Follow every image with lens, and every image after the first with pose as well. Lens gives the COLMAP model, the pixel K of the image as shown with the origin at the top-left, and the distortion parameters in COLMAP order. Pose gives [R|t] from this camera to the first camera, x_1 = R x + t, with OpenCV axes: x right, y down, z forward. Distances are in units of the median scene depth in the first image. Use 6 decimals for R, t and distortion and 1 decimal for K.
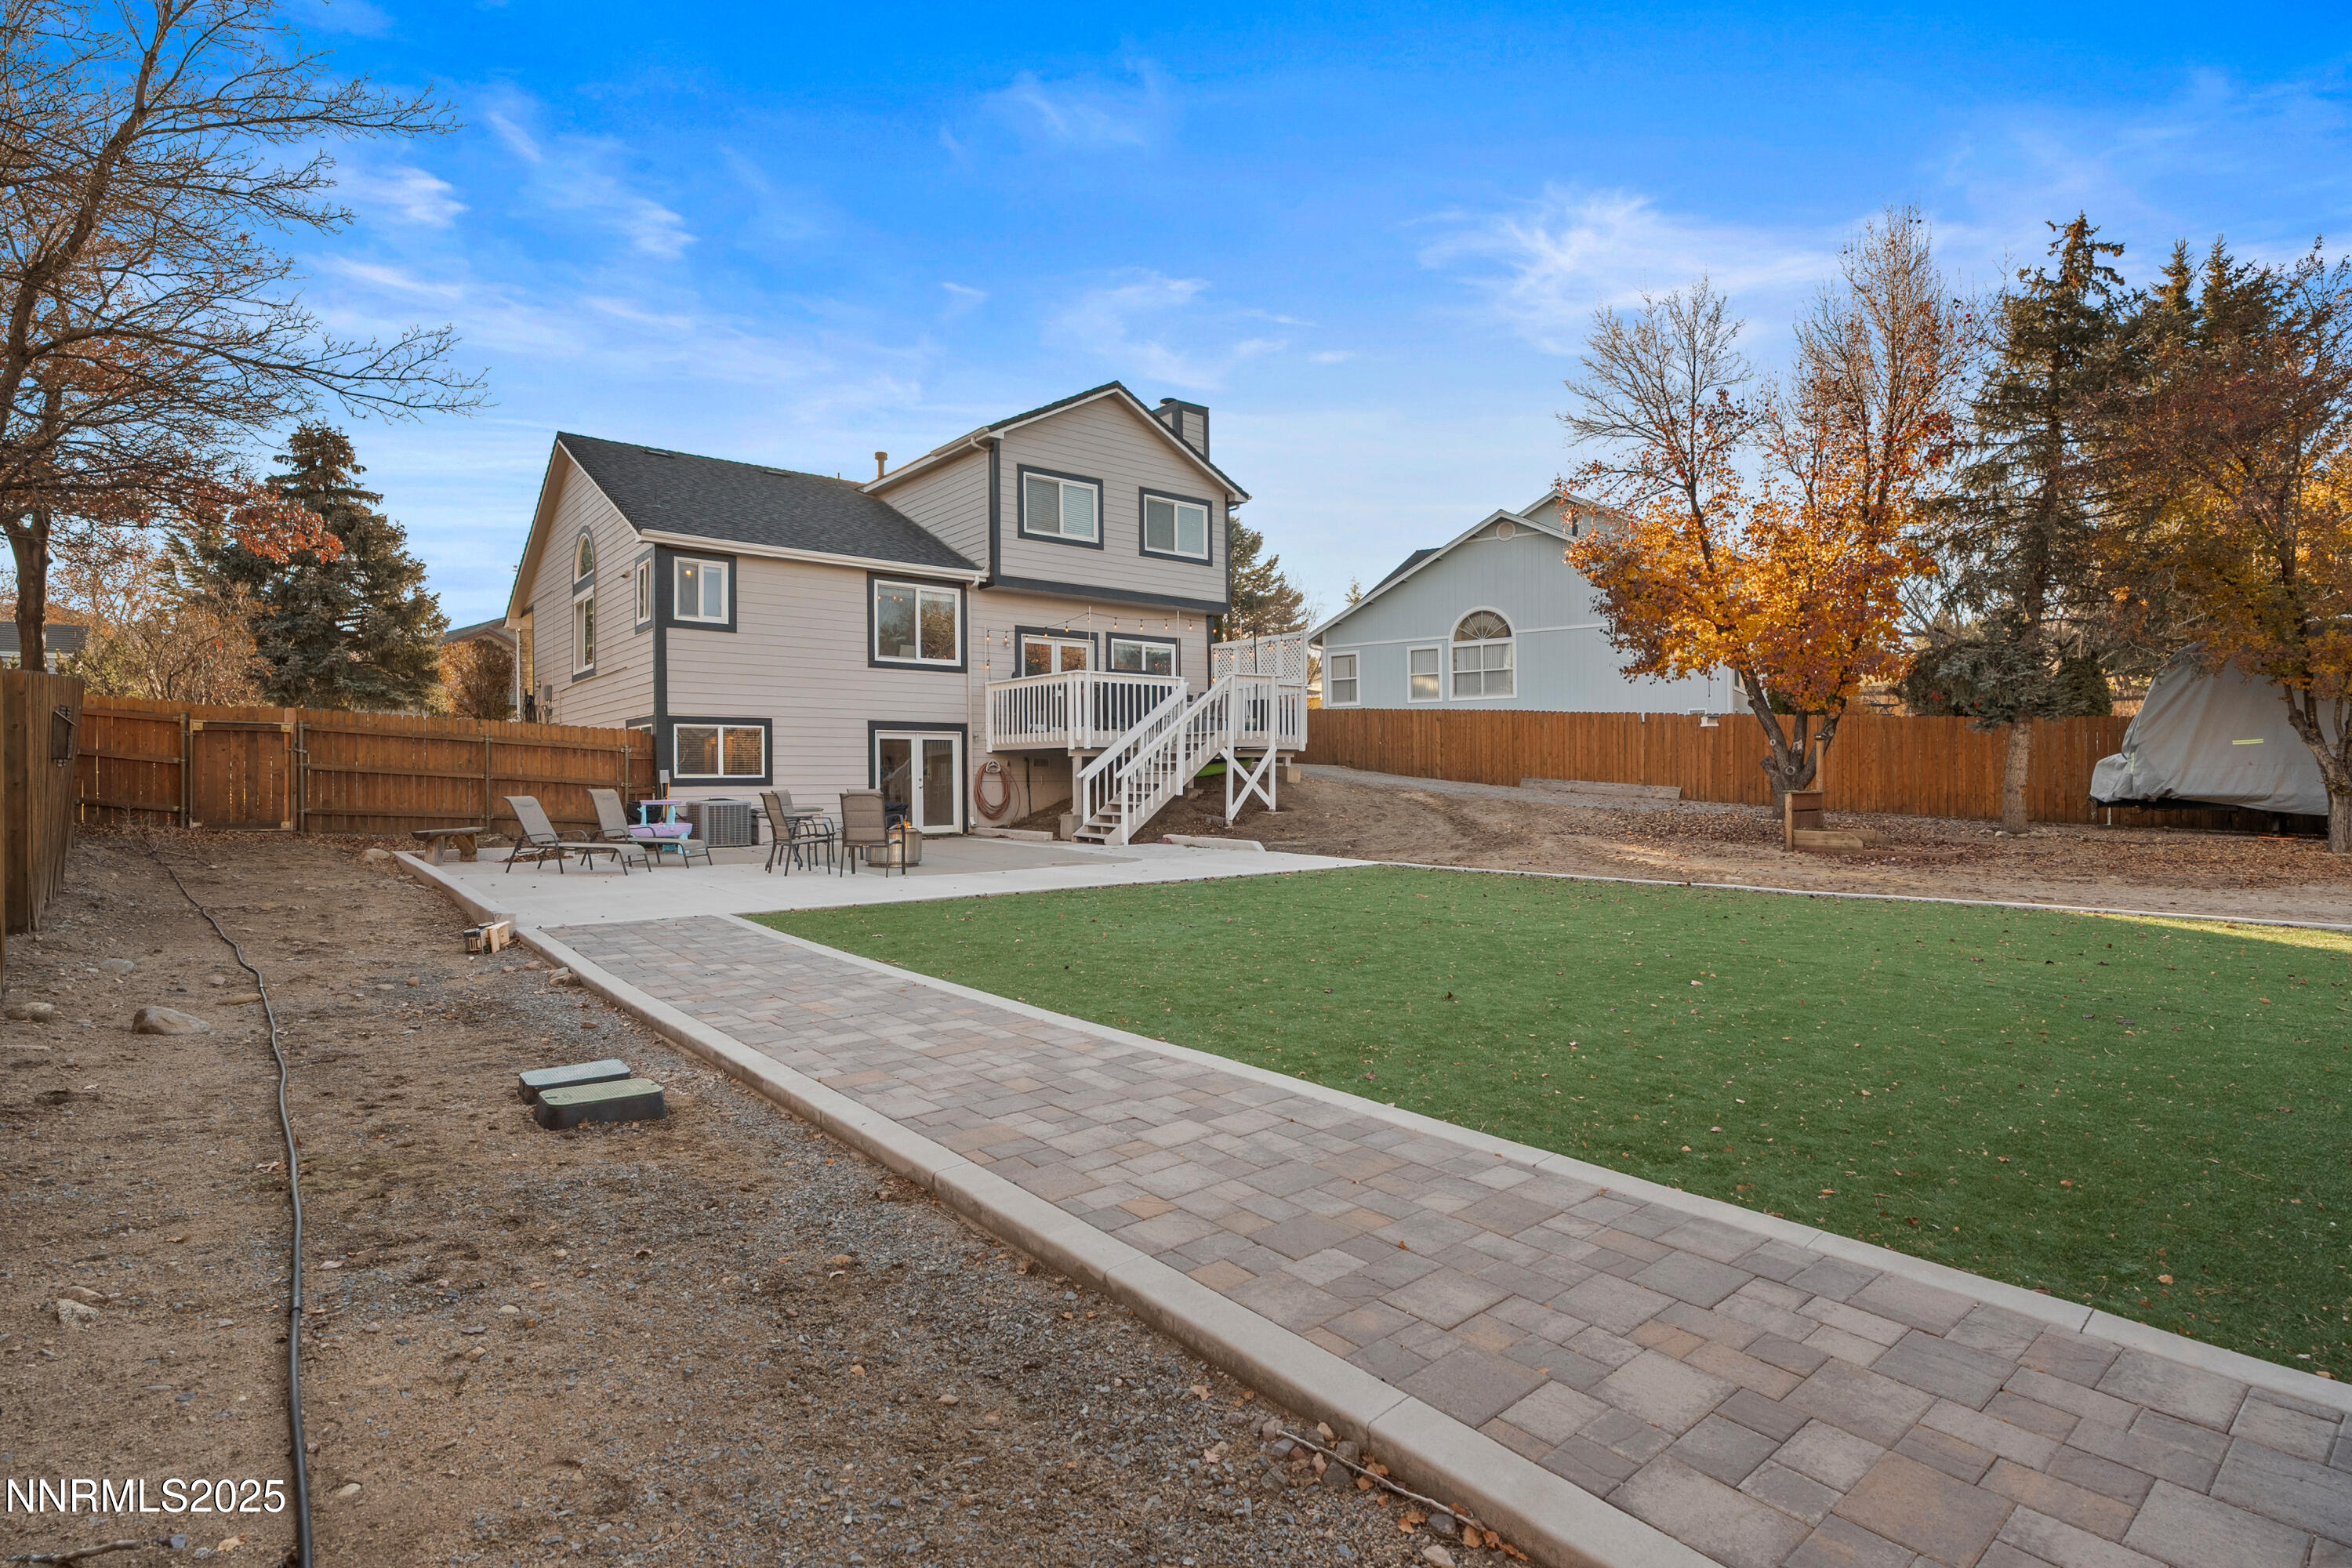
lens RADIAL K [[1141.0, 0, 1173.6], [0, 1141.0, 764.2], [0, 0, 1]] dist [0.010420, -0.000832]
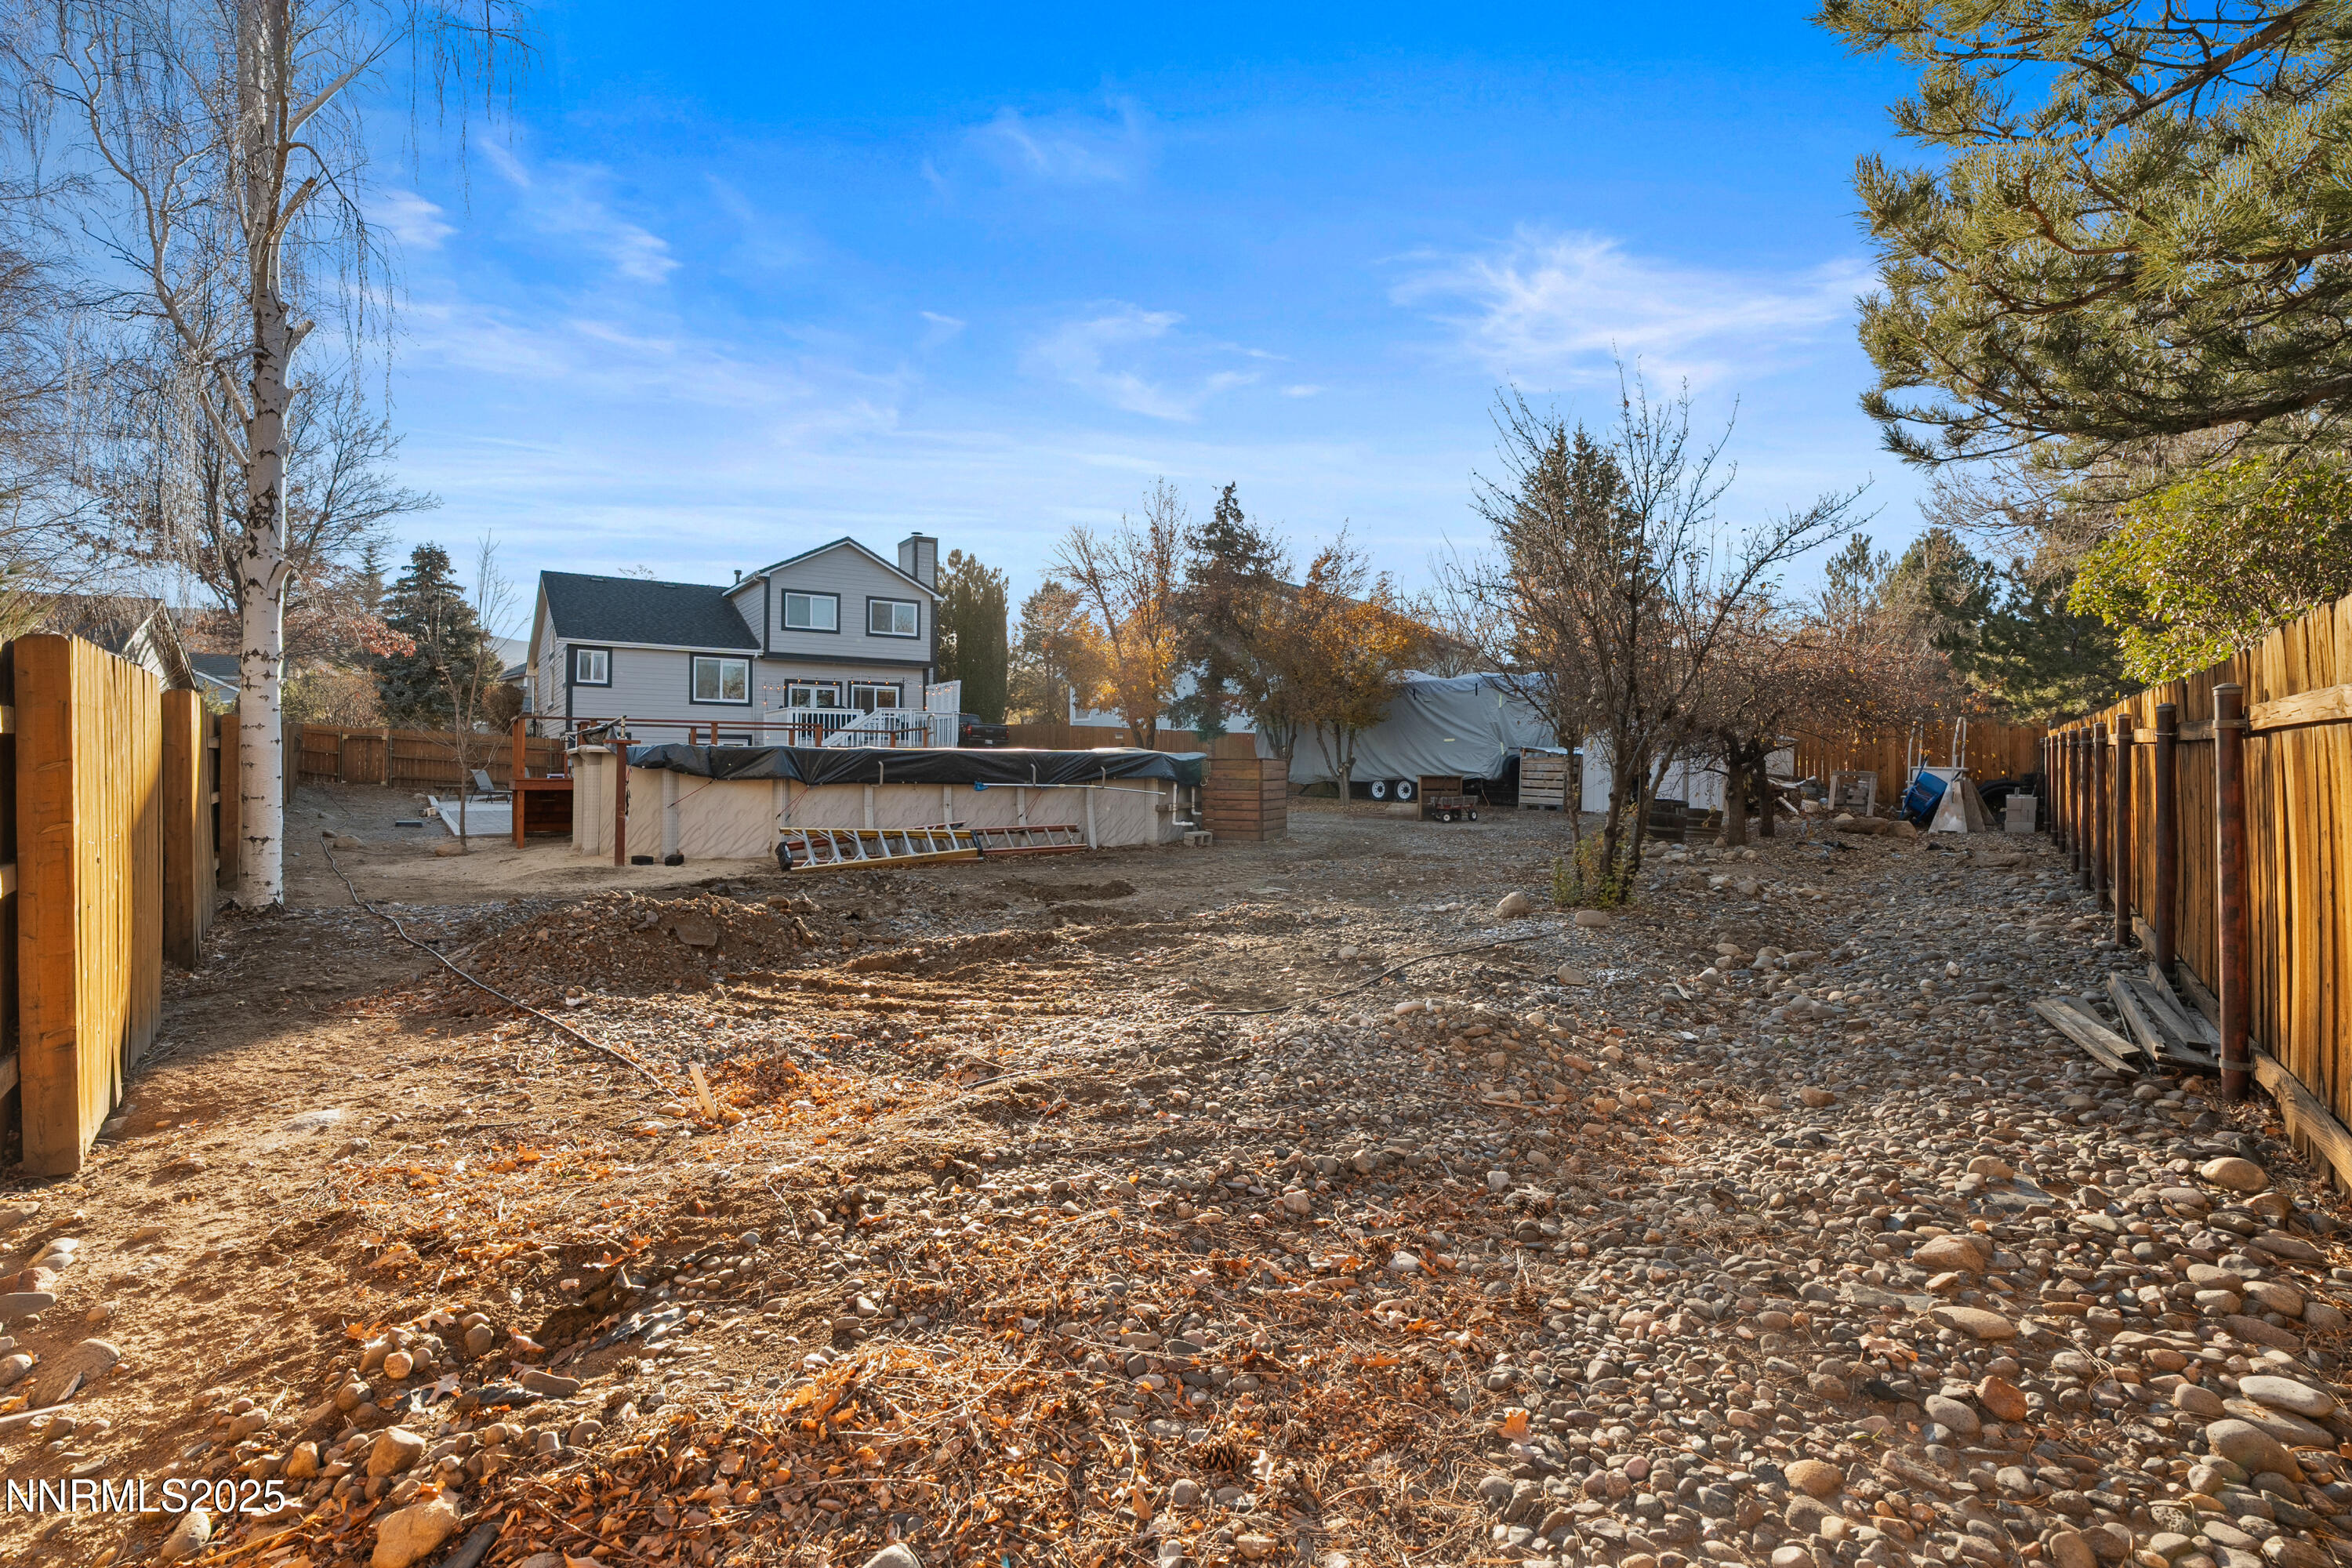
lens RADIAL K [[1141.0, 0, 1173.2], [0, 1141.0, 786.6], [0, 0, 1]] dist [0.010420, -0.000832]
pose [[0.994661, 0.012486, -0.102443, 0.621100], [-0.009713, 0.999574, 0.027519, -0.009787], [0.102743, -0.026377, 0.994358, -0.673718]]
